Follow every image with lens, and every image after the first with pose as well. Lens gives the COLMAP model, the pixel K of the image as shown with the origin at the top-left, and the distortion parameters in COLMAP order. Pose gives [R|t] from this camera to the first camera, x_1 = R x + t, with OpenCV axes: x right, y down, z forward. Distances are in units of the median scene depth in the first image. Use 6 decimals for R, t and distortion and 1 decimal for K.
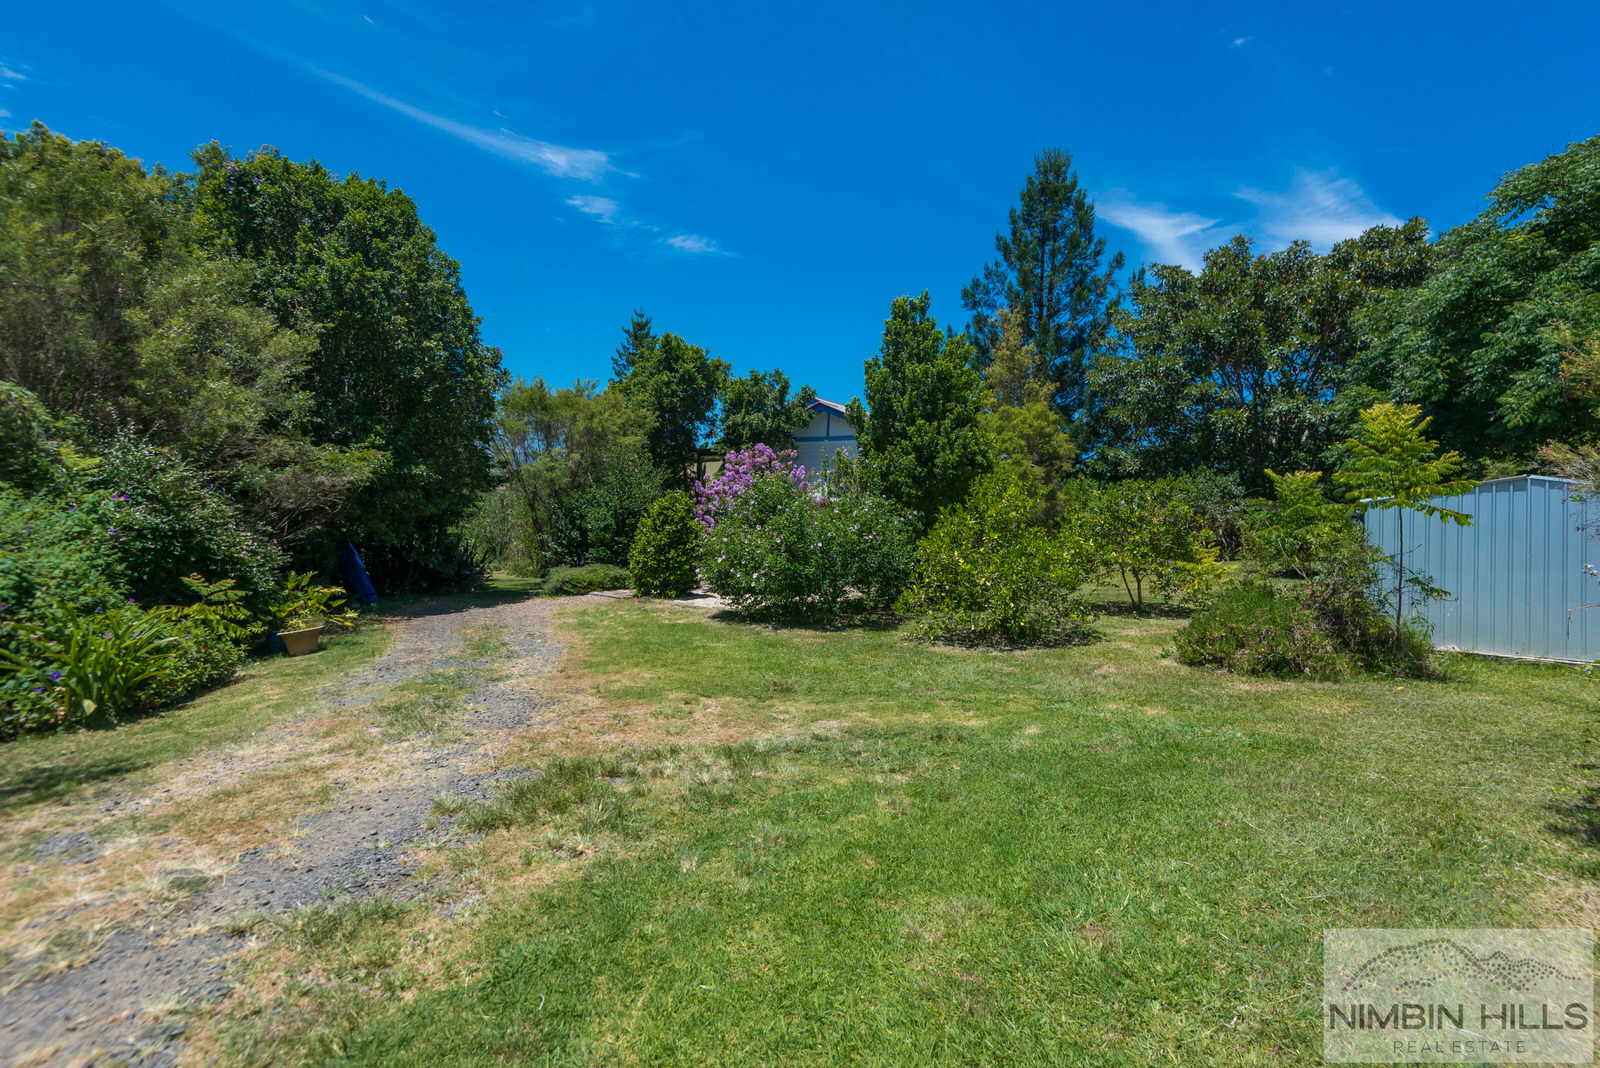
lens RADIAL K [[757.9, 0, 803.5], [0, 757.9, 531.1], [0, 0, 1]] dist [0.024291, -0.004502]
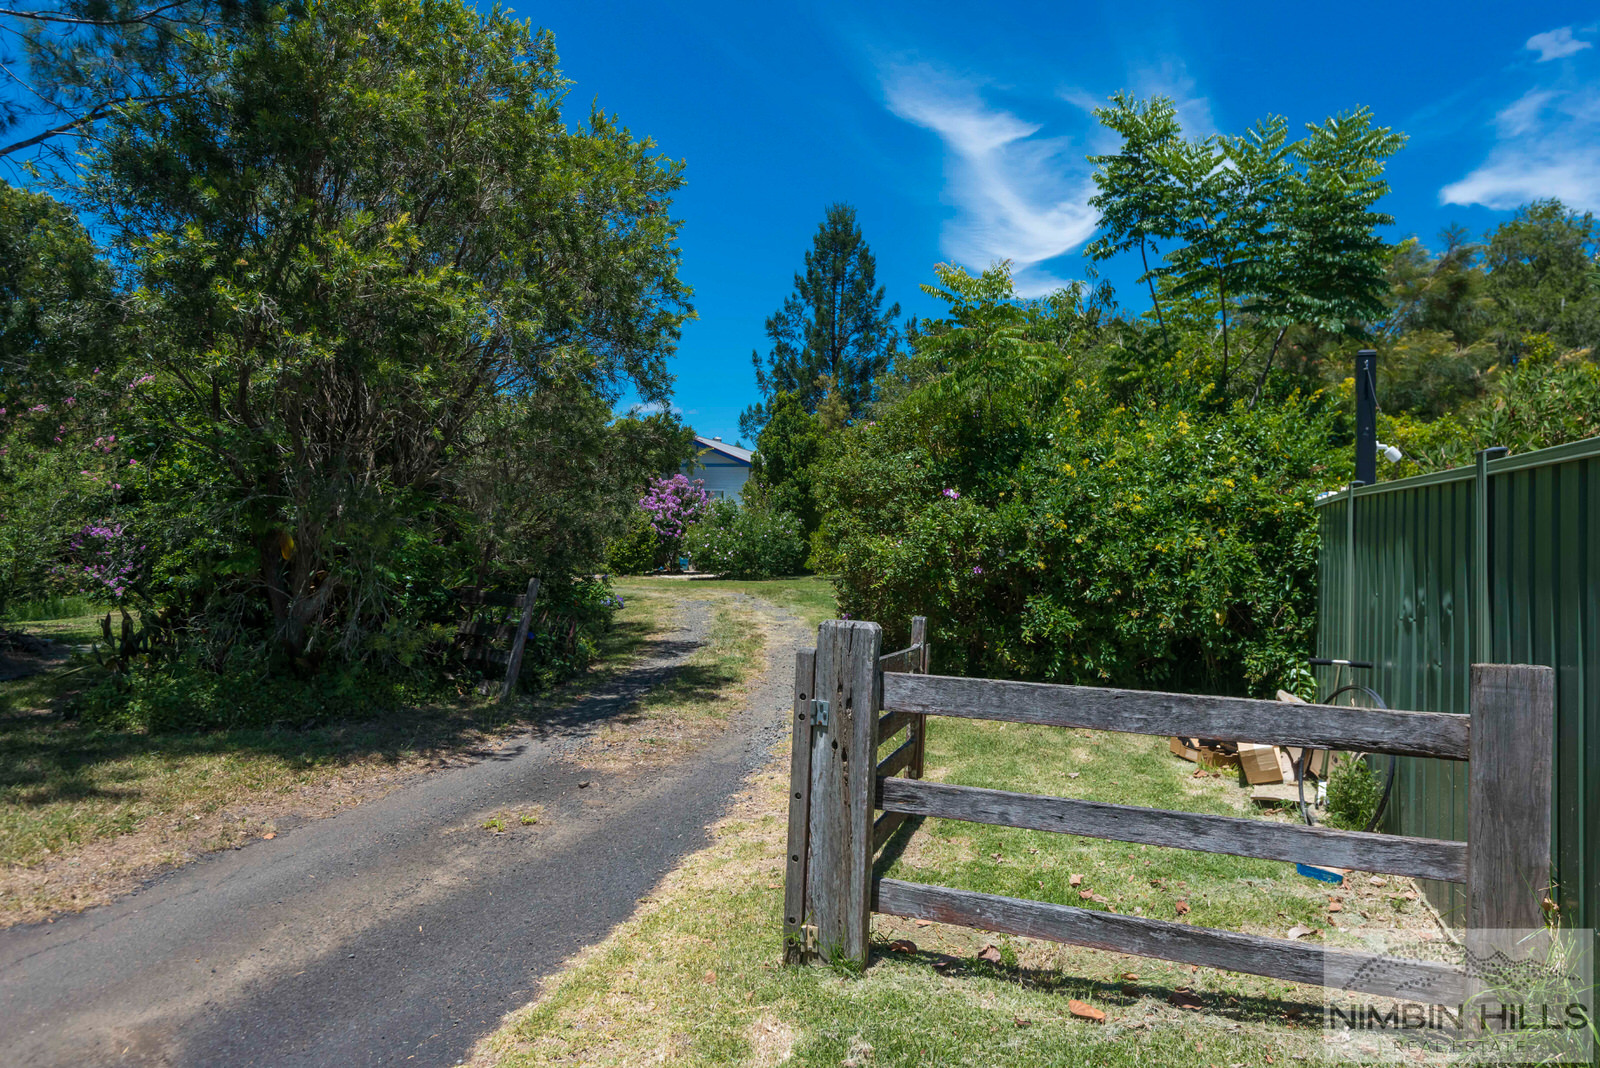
lens RADIAL K [[1016.2, 0, 799.2], [0, 1016.2, 534.0], [0, 0, 1]] dist [-0.000441, -0.000010]
pose [[0.955638, -0.009339, 0.294396, -0.189963], [0.013275, 0.999847, -0.011373, 0.012701], [-0.294244, 0.014777, 0.955616, -0.439771]]
